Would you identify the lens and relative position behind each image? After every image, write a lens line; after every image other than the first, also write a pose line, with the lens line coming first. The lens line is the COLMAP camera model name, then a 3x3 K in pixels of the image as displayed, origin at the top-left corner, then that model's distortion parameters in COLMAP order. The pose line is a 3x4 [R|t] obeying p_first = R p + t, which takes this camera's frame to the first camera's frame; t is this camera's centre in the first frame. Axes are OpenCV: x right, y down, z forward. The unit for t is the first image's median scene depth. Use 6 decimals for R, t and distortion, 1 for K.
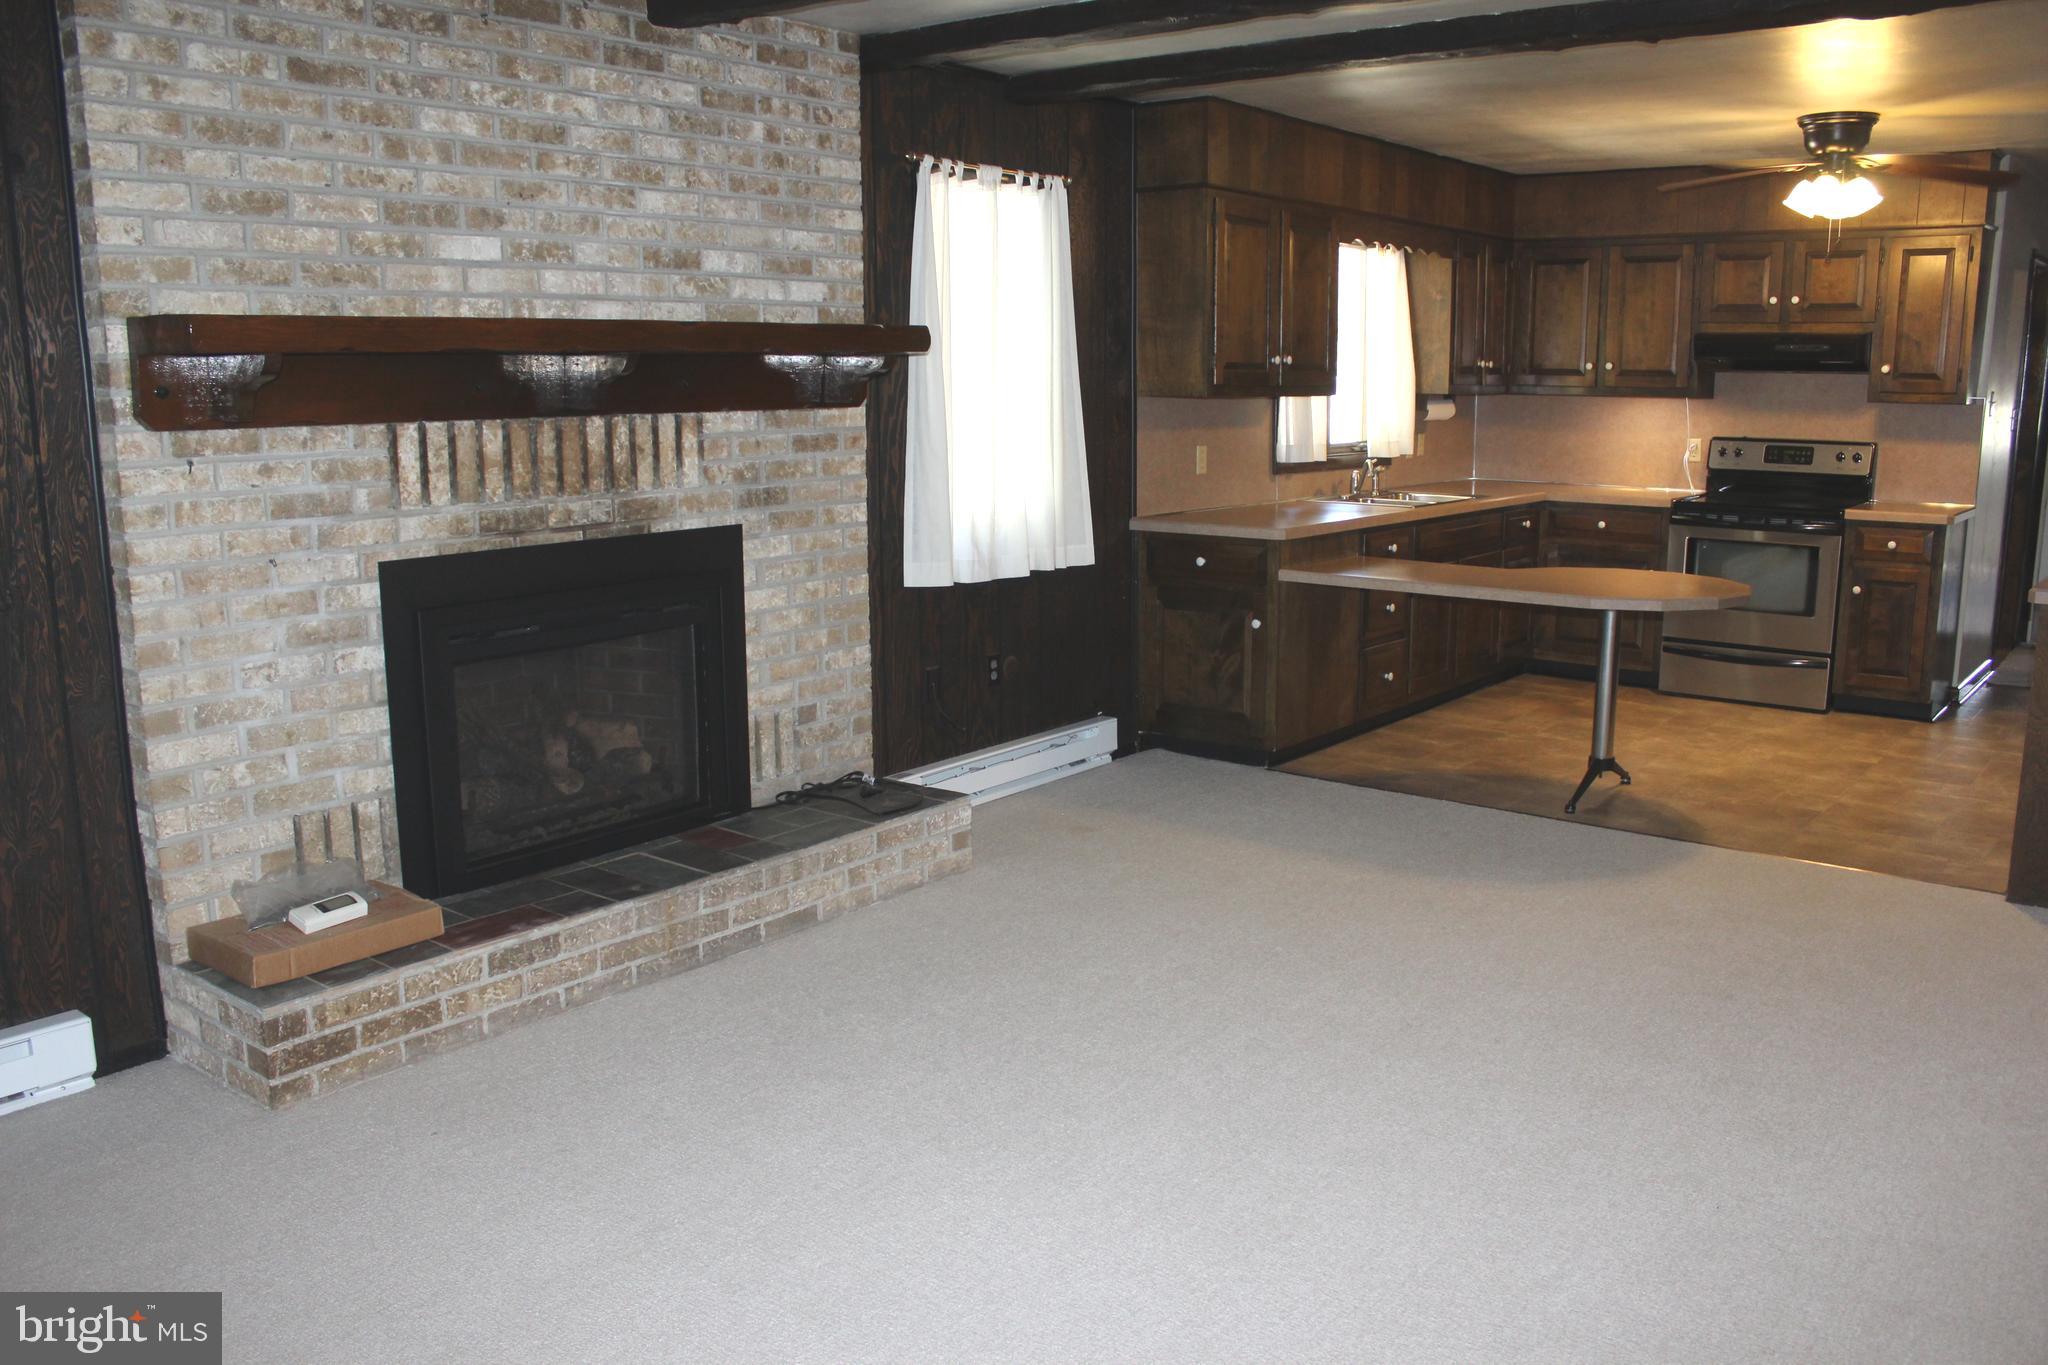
lens RADIAL K [[1693.0, 0, 1024.0], [0, 1693.0, 682.5], [0, 0, 1]] dist [-0.179196, 0.182164]
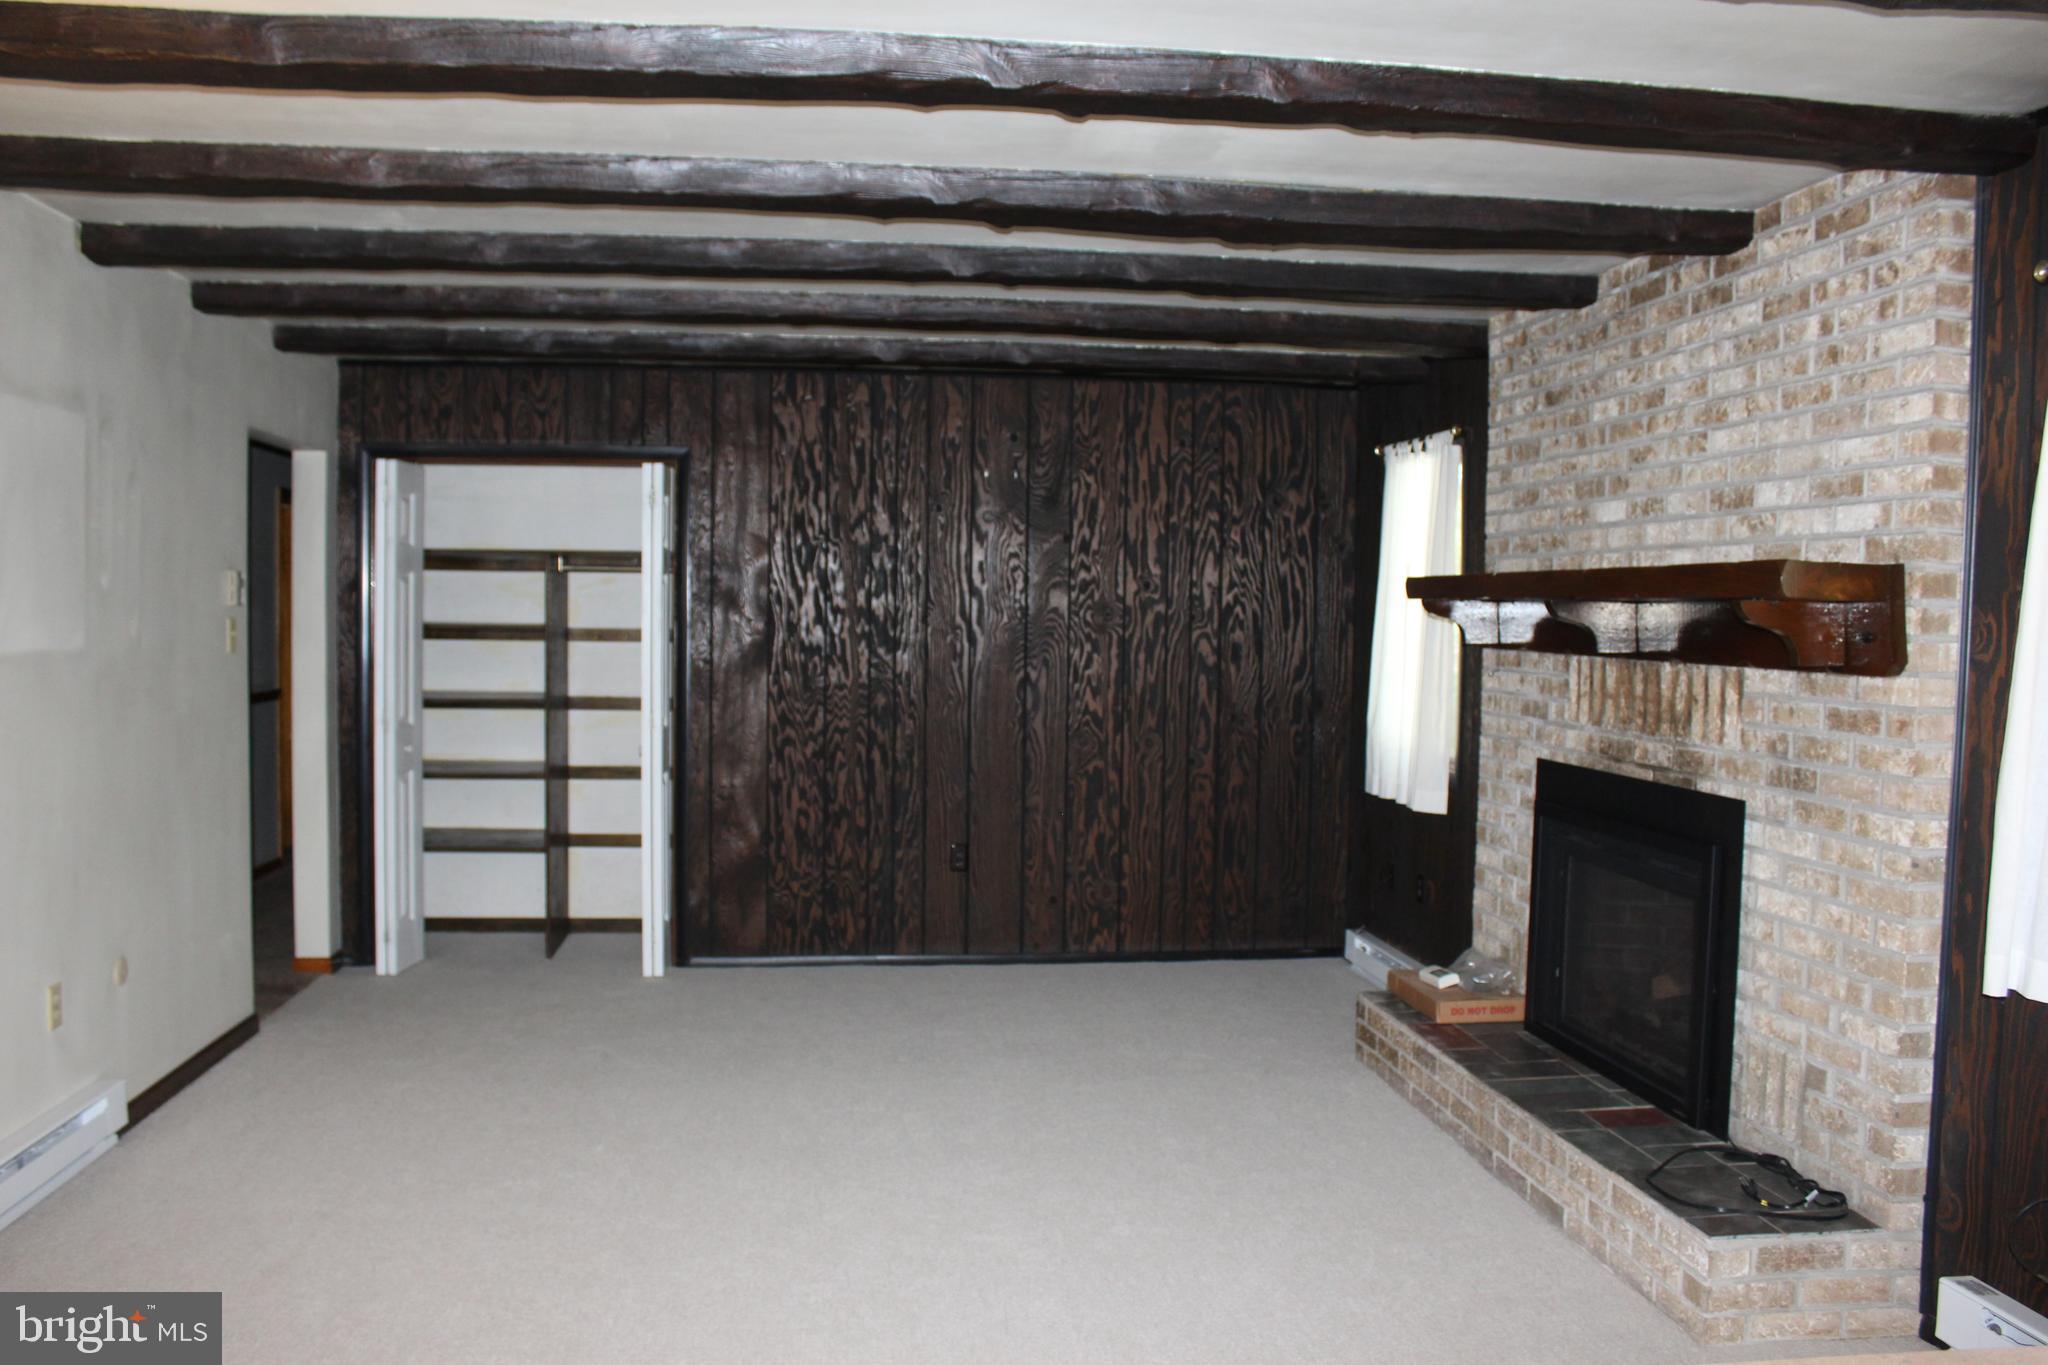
lens RADIAL K [[1693.0, 0, 1024.0], [0, 1693.0, 682.5], [0, 0, 1]] dist [-0.179196, 0.182164]
pose [[-0.706838, 0.019350, -0.707110, 0.690718], [-0.144889, 0.974472, 0.171500, -0.248146], [0.692378, 0.223676, -0.685990, 1.339407]]
